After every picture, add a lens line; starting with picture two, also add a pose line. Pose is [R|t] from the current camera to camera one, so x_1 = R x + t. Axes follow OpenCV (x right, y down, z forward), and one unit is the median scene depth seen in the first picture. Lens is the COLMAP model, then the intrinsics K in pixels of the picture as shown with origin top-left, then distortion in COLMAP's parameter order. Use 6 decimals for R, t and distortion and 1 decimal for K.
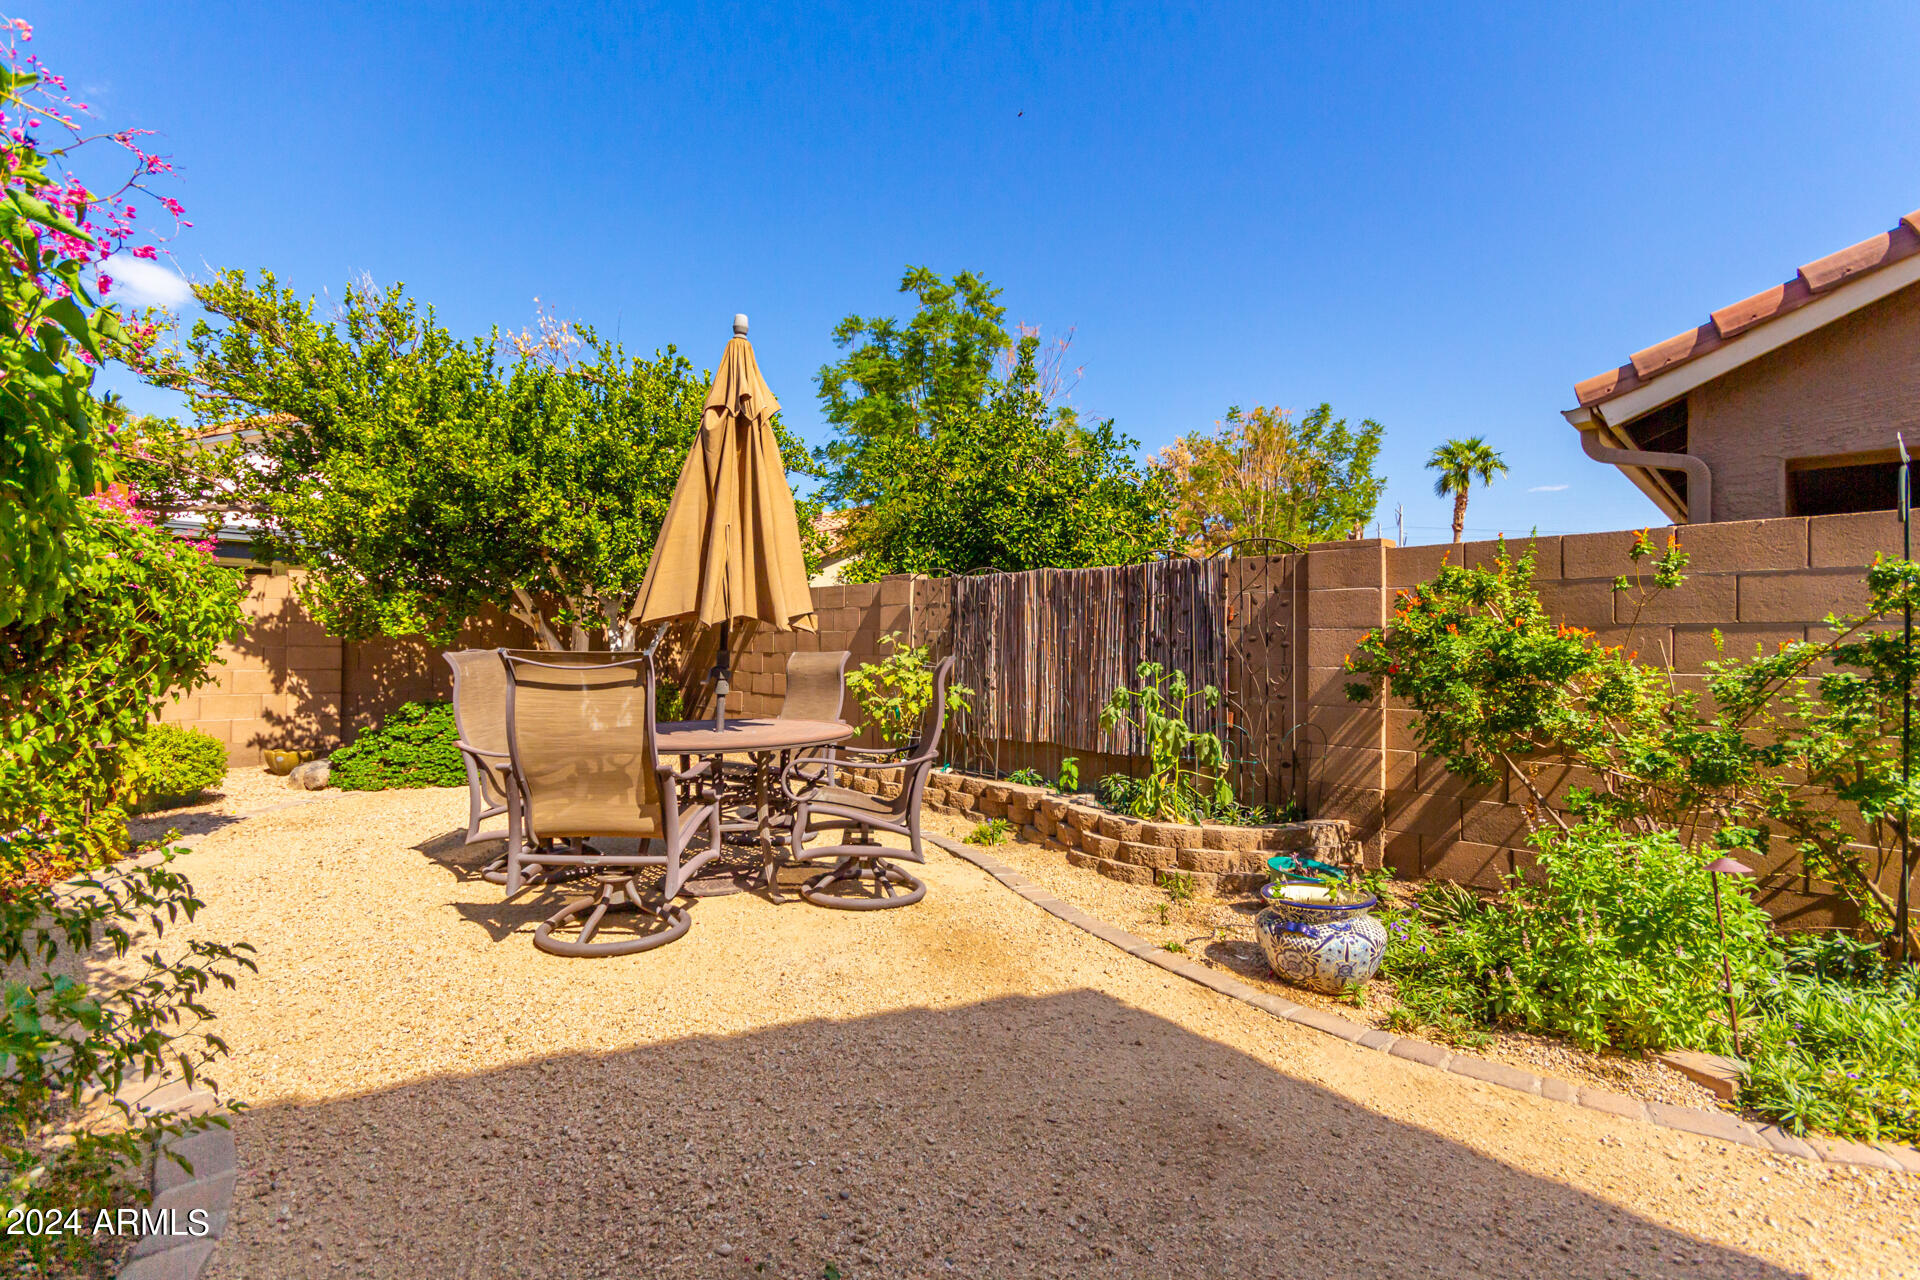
lens RADIAL K [[895.1, 0, 959.2], [0, 895.1, 640.7], [0, 0, 1]] dist [0.006776, -0.000690]
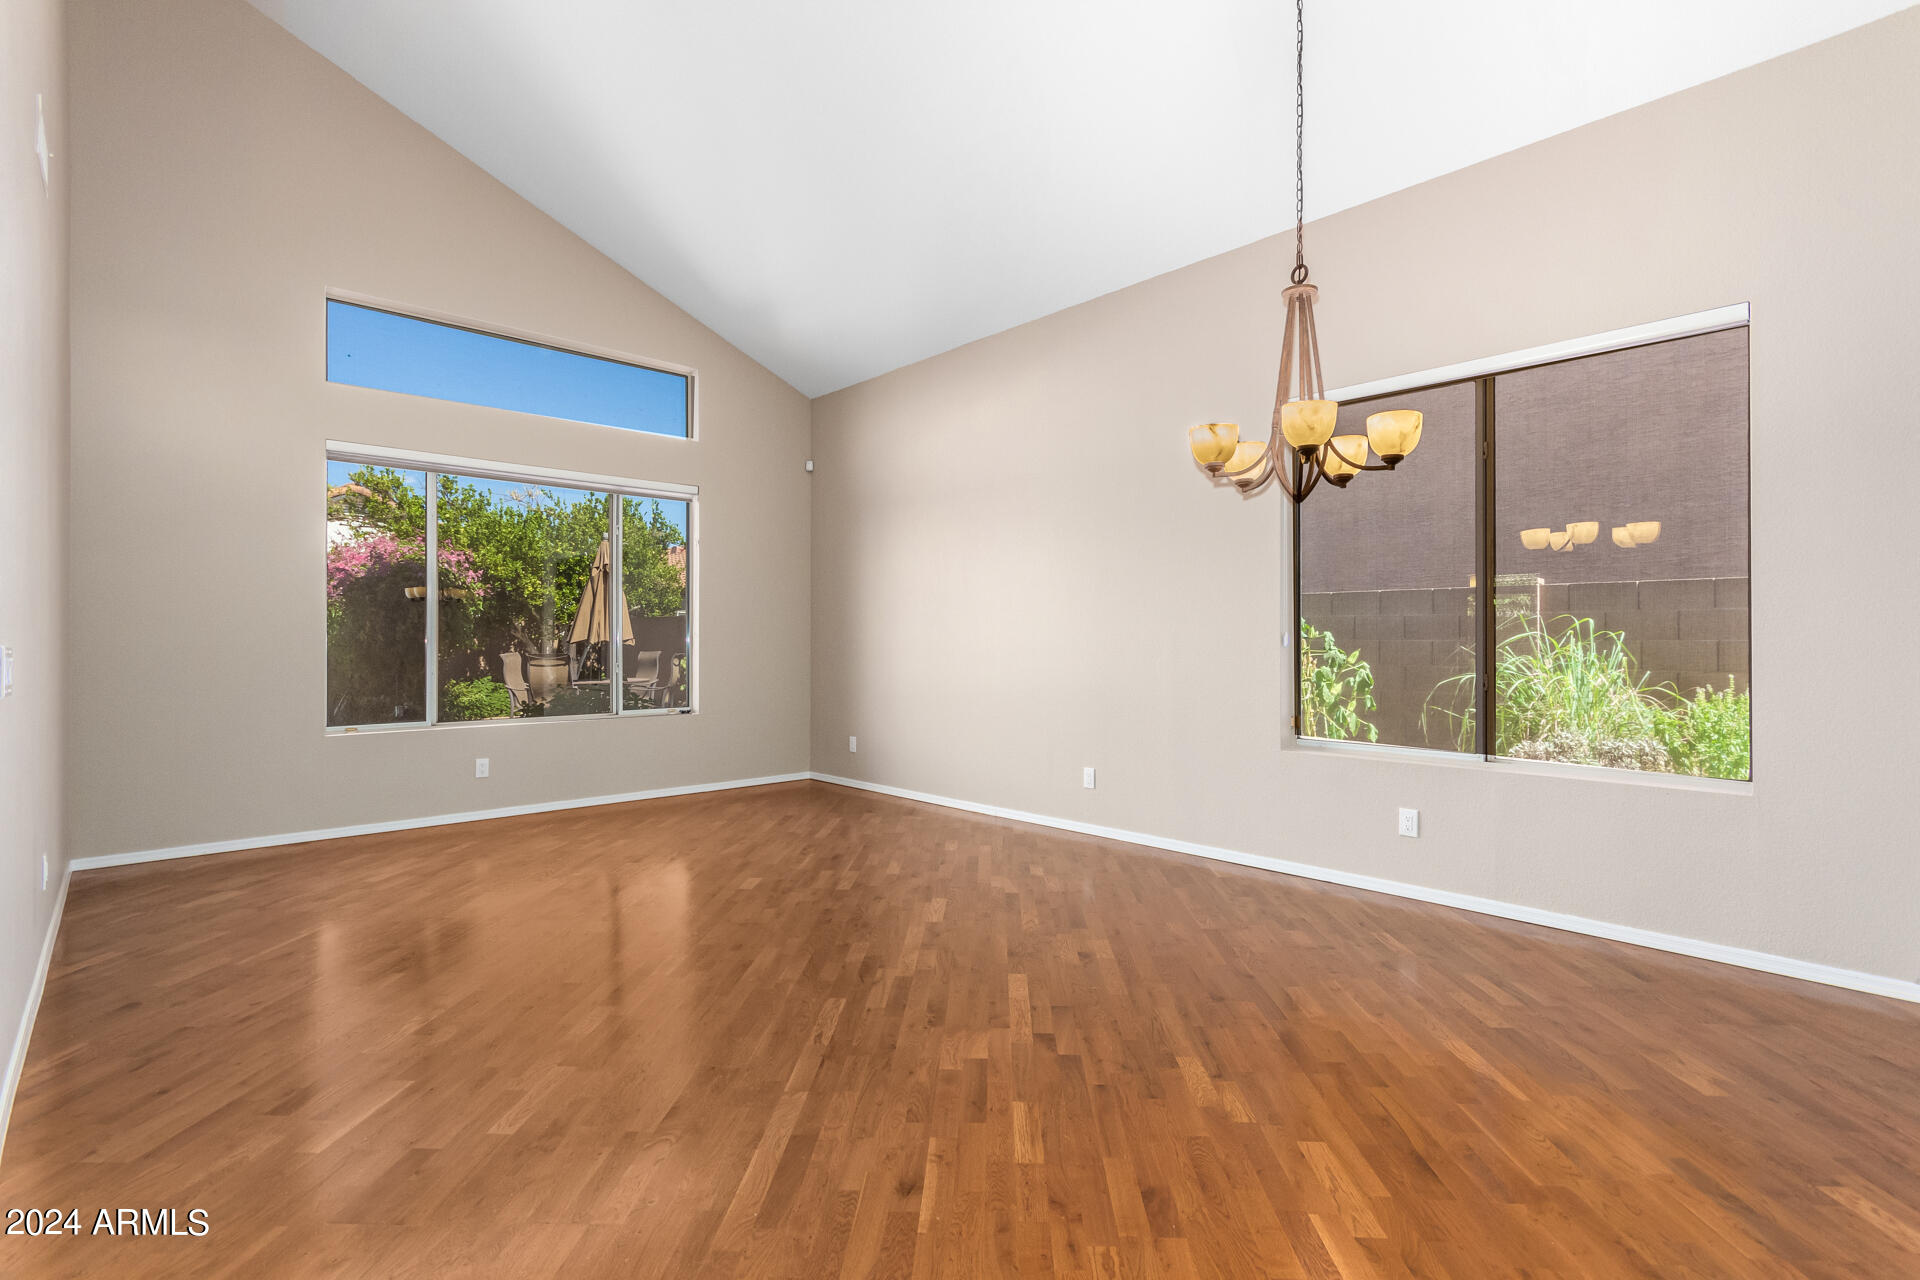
lens RADIAL K [[895.1, 0, 960.9], [0, 895.1, 641.4], [0, 0, 1]] dist [0.006776, -0.000690]
pose [[0.999037, -0.012028, 0.042203, 0.472247], [0.011780, 0.999912, 0.006109, -0.016793], [-0.042273, -0.005606, 0.999090, -1.177480]]
